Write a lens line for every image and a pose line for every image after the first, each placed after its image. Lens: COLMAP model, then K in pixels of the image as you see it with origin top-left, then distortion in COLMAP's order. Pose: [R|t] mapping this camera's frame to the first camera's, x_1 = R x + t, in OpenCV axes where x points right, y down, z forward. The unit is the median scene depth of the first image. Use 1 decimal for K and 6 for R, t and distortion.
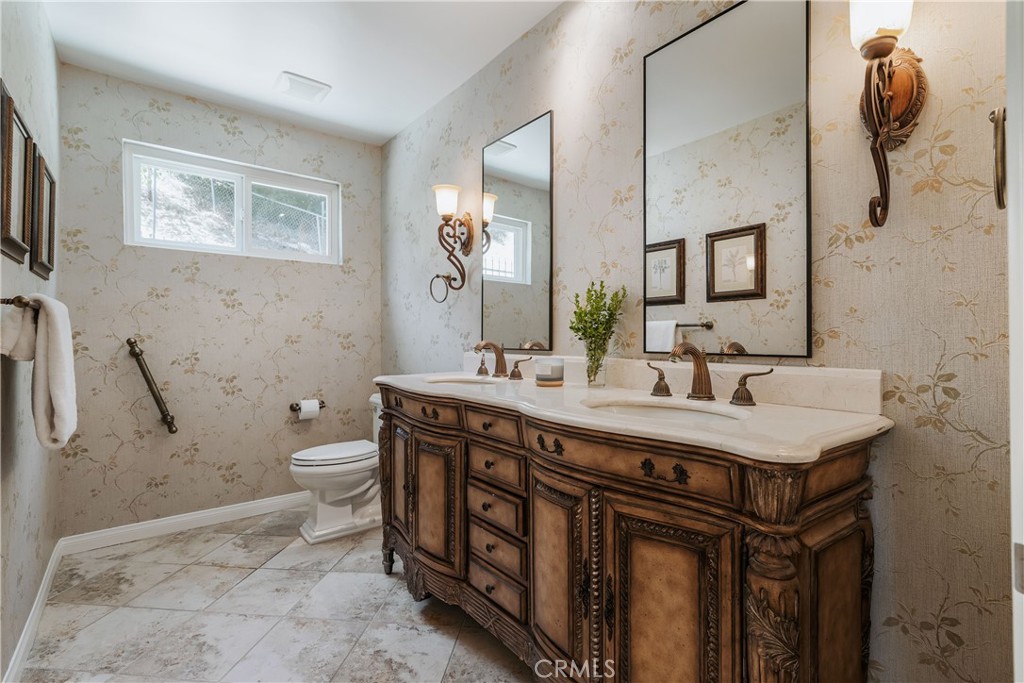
lens RADIAL K [[460.8, 0, 506.8], [0, 460.8, 337.0], [0, 0, 1]] dist [-0.002397, -0.000236]
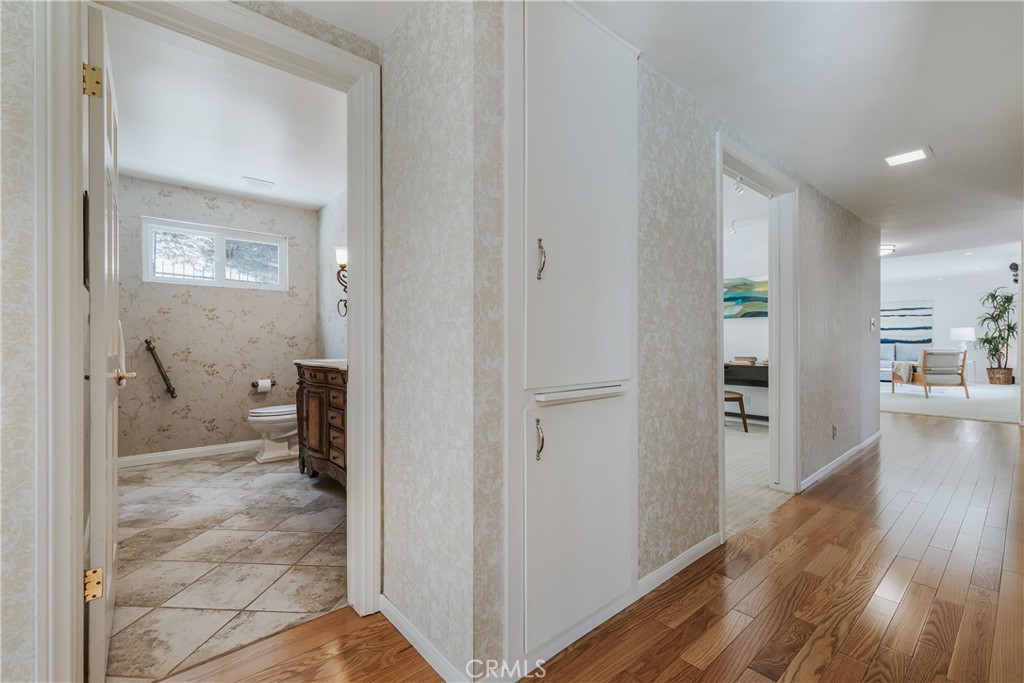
lens RADIAL K [[442.5, 0, 512.0], [0, 442.5, 341.5], [0, 0, 1]] dist [-0.003046, -0.000062]
pose [[0.999325, -0.004283, 0.036492, 0.396094], [0.004486, 0.999975, -0.005483, 0.024467], [-0.036468, 0.005643, 0.999319, -0.581905]]
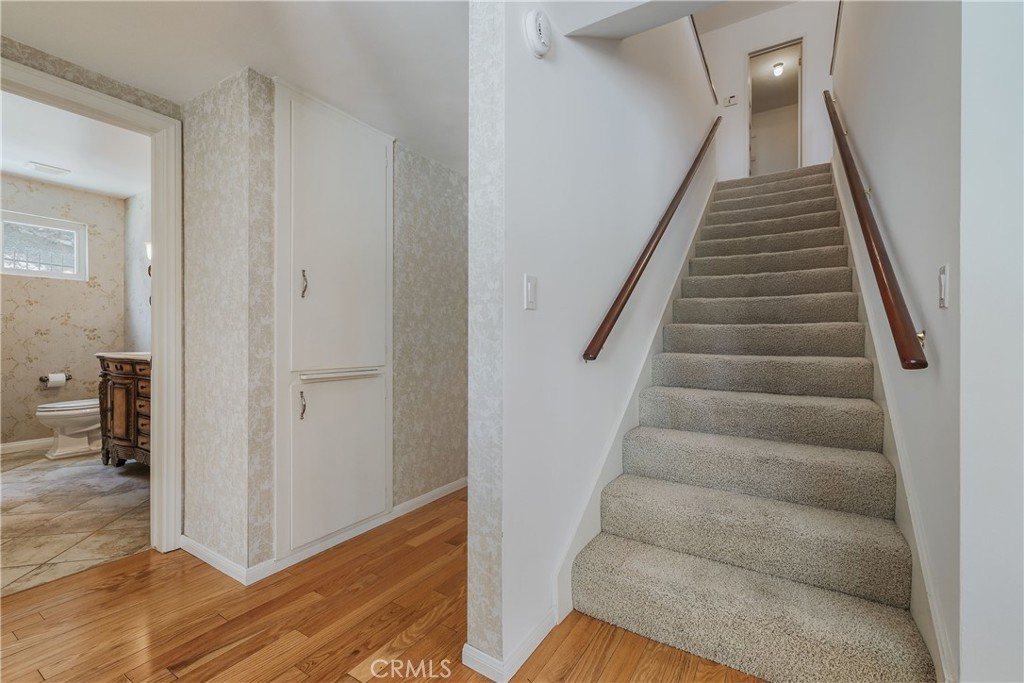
lens RADIAL K [[441.0, 0, 512.1], [0, 441.0, 342.6], [0, 0, 1]] dist [-0.000566, 0.000867]
pose [[0.943431, 0.003813, 0.331547, 0.539033], [-0.006872, 0.999944, 0.008057, 0.018808], [-0.331498, -0.009880, 0.943404, -0.915977]]
